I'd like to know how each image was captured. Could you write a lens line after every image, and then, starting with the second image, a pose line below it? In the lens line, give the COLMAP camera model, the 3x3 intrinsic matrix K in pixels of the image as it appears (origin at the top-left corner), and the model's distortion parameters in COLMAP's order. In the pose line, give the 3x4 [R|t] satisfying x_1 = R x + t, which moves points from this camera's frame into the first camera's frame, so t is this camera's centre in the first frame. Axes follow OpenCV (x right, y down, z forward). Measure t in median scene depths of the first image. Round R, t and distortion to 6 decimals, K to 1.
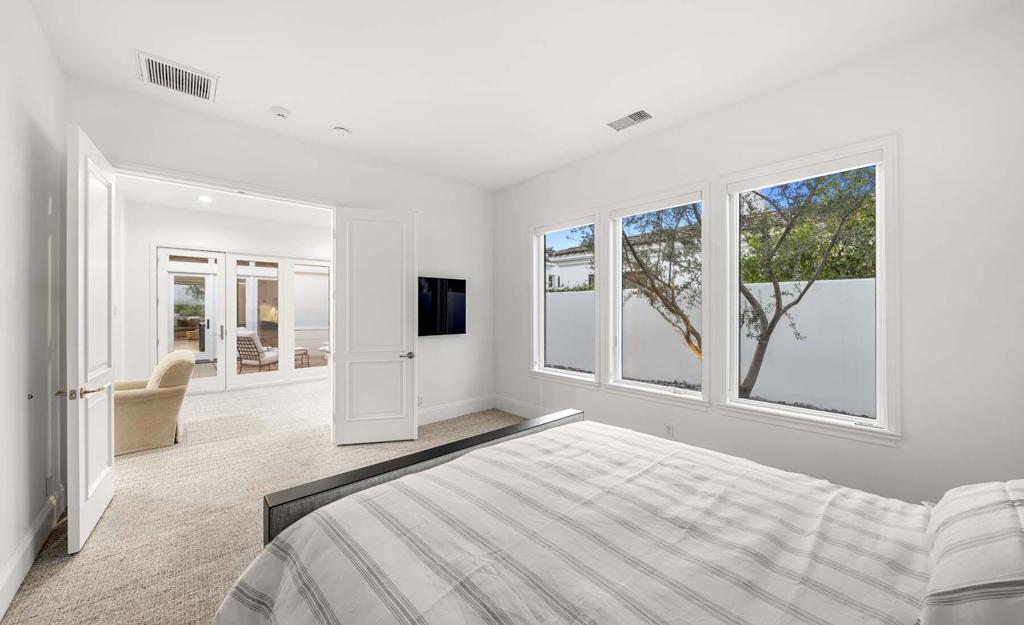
lens RADIAL K [[377.1, 0, 507.5], [0, 377.1, 308.8], [0, 0, 1]] dist [-0.002173, 0.000730]
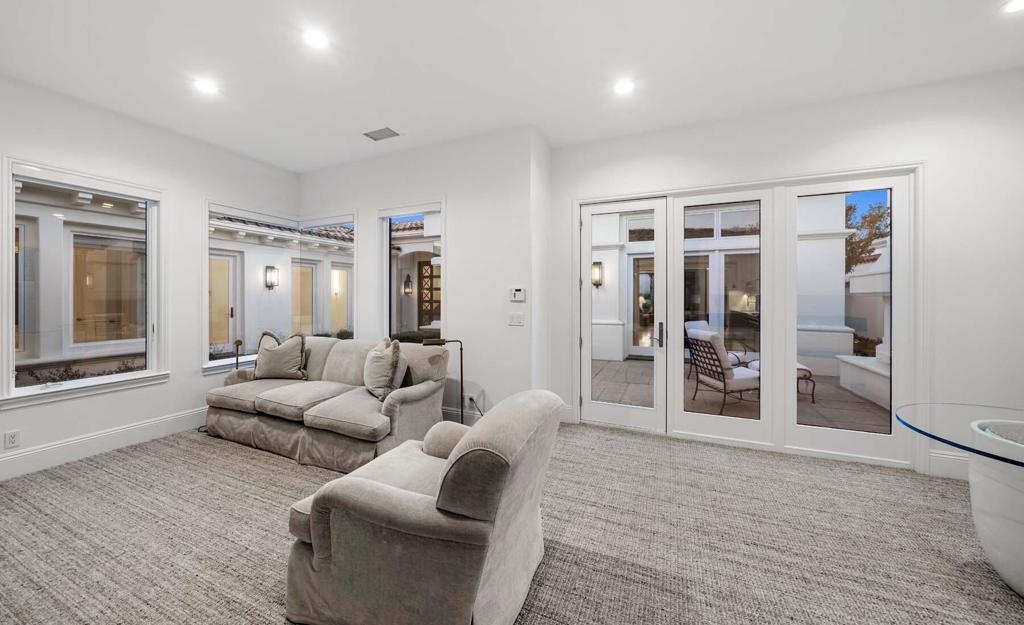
lens RADIAL K [[377.1, 0, 507.2], [0, 377.1, 302.2], [0, 0, 1]] dist [-0.002173, 0.000730]
pose [[0.439520, 0.007508, -0.898202, -0.267653], [0.004827, 0.999931, 0.010721, 0.004867], [0.898220, -0.009048, 0.439453, 0.418329]]
